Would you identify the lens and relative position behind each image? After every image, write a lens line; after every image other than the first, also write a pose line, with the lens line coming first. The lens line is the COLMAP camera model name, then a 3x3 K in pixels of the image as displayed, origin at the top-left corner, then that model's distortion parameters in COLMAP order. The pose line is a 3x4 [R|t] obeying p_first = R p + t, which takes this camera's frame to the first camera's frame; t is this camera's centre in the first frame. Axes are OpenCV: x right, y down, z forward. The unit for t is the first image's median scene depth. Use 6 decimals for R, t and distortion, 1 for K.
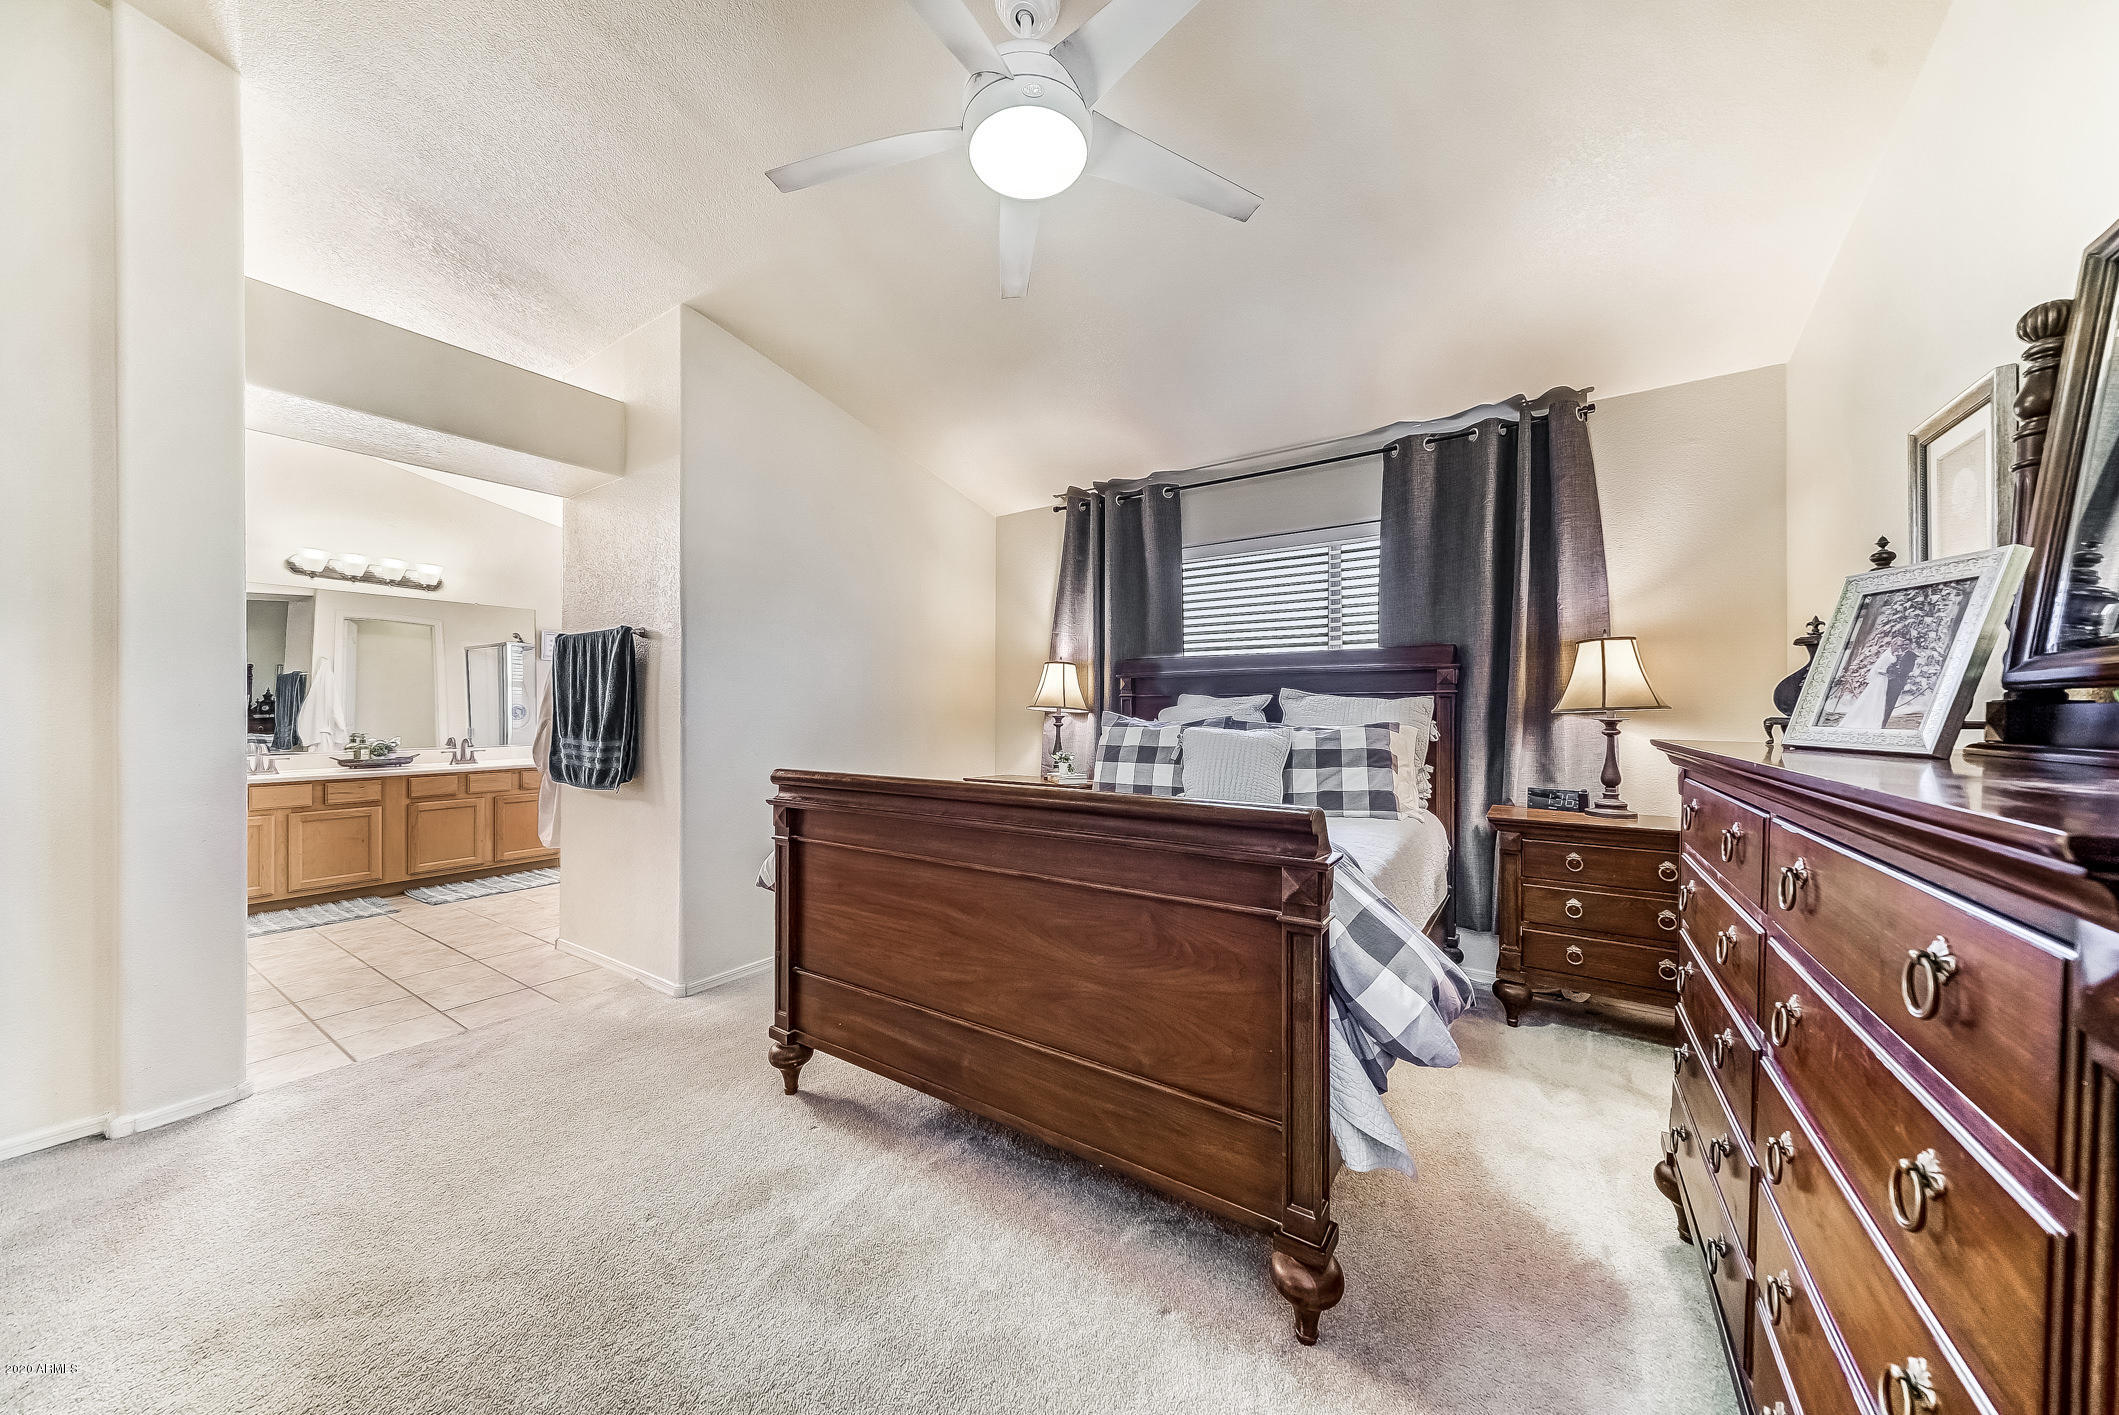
lens RADIAL K [[721.0, 0, 1059.5], [0, 721.0, 707.5], [0, 0, 1]] dist [-0.001111, 0.000033]
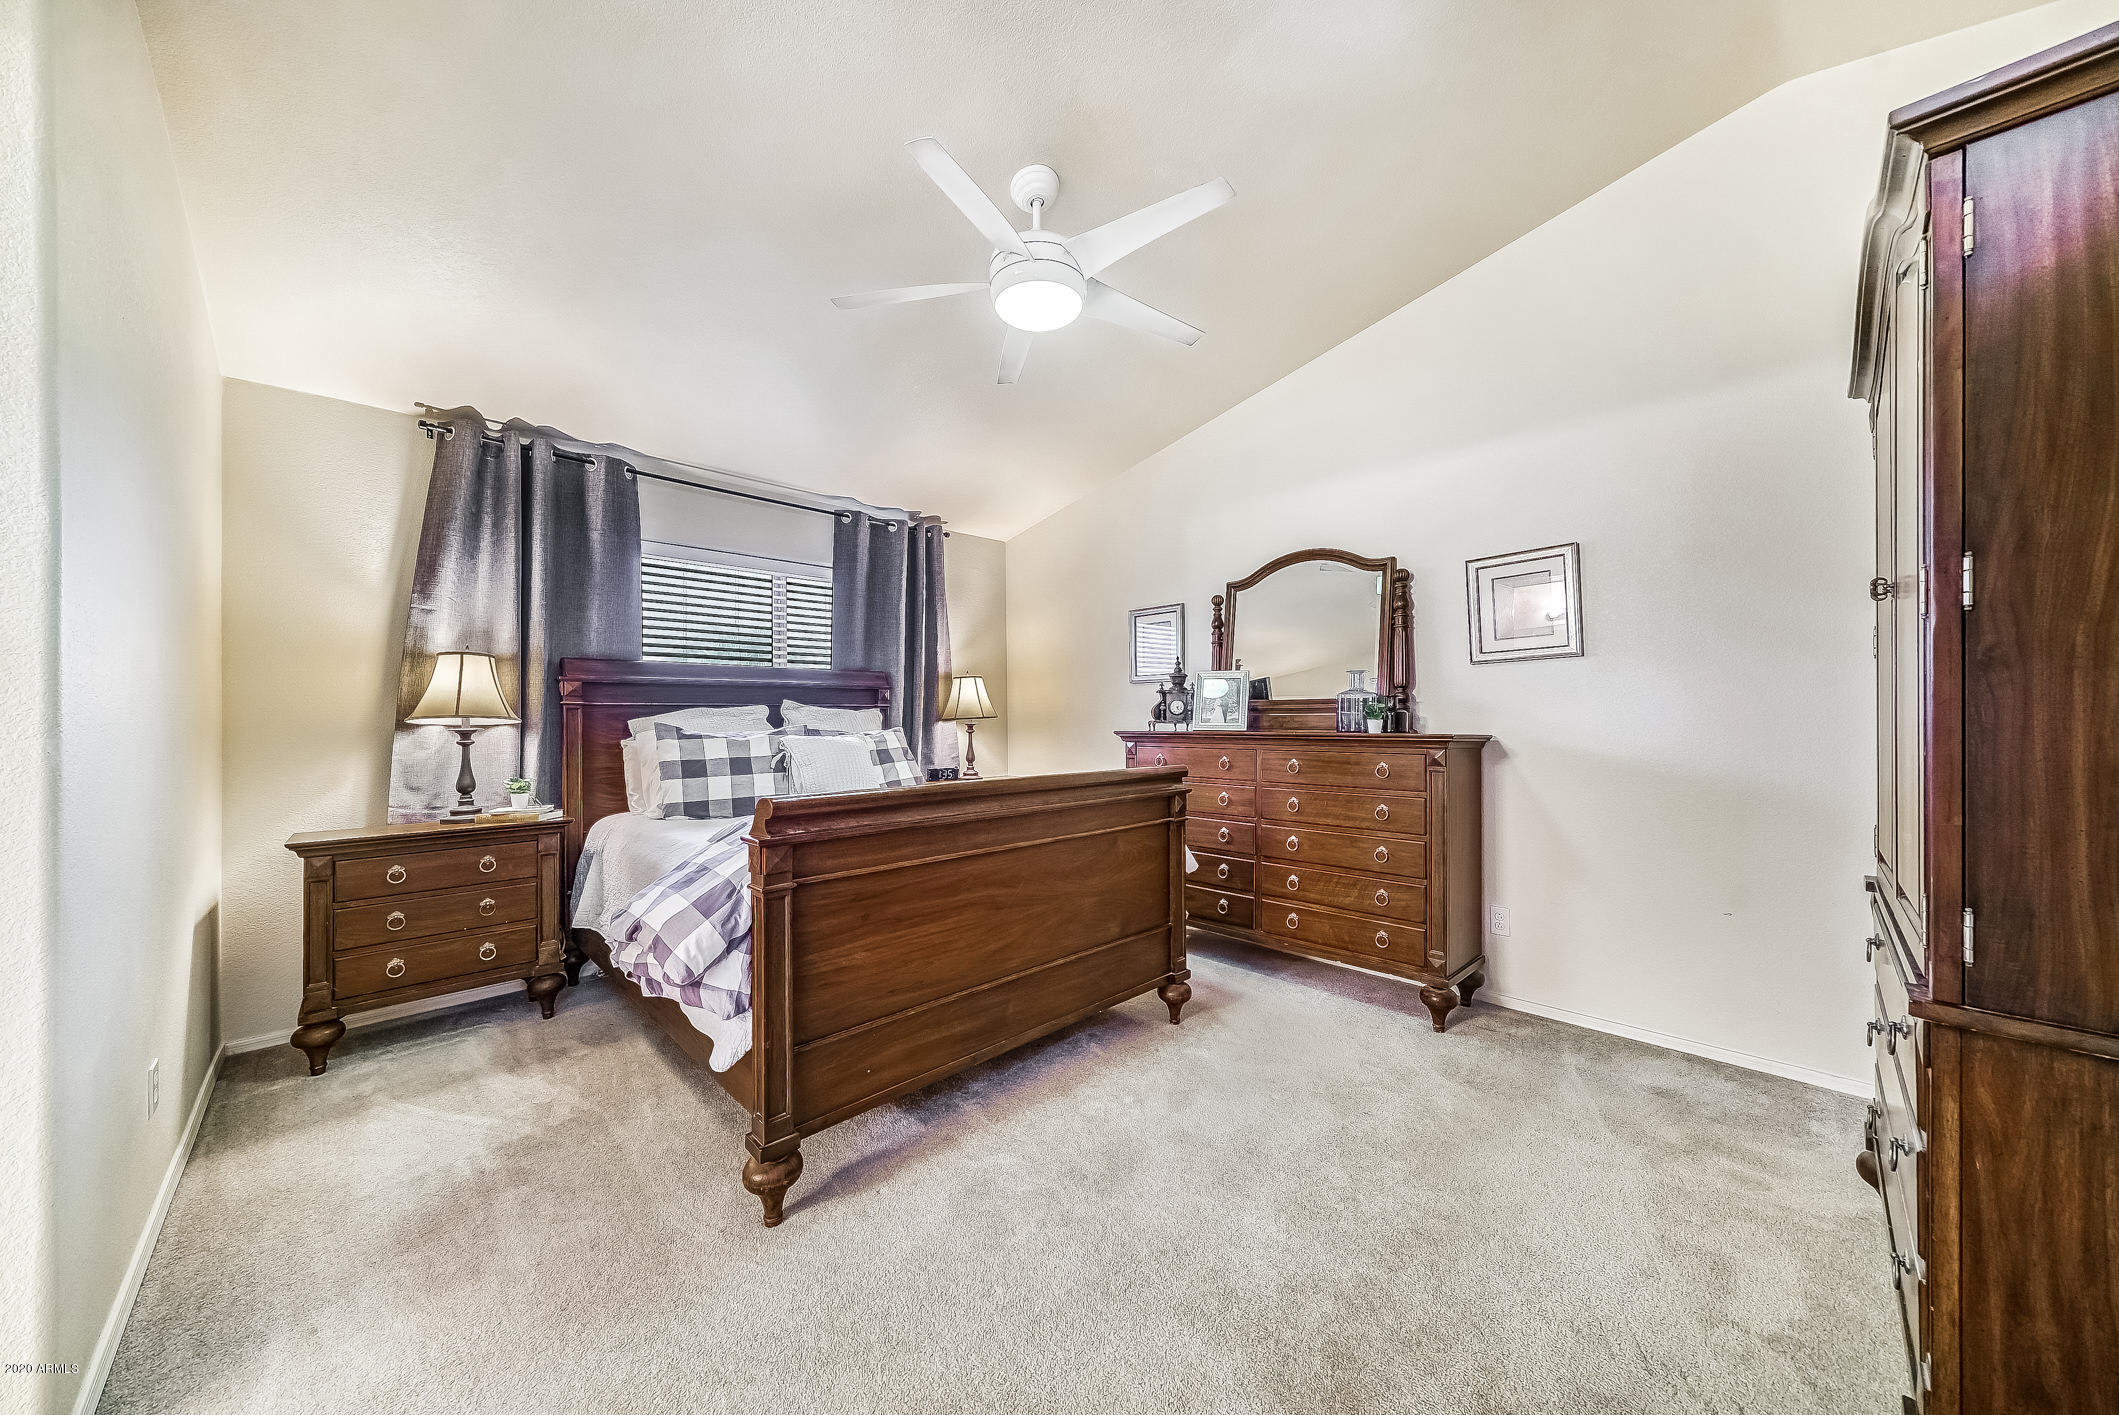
lens RADIAL K [[721.0, 0, 1059.5], [0, 721.0, 707.5], [0, 0, 1]] dist [-0.001111, 0.000033]
pose [[0.192755, 0.008113, 0.981213, -0.736501], [-0.001411, 0.999967, -0.007991, -0.006969], [-0.981246, 0.000156, 0.192760, 0.382481]]
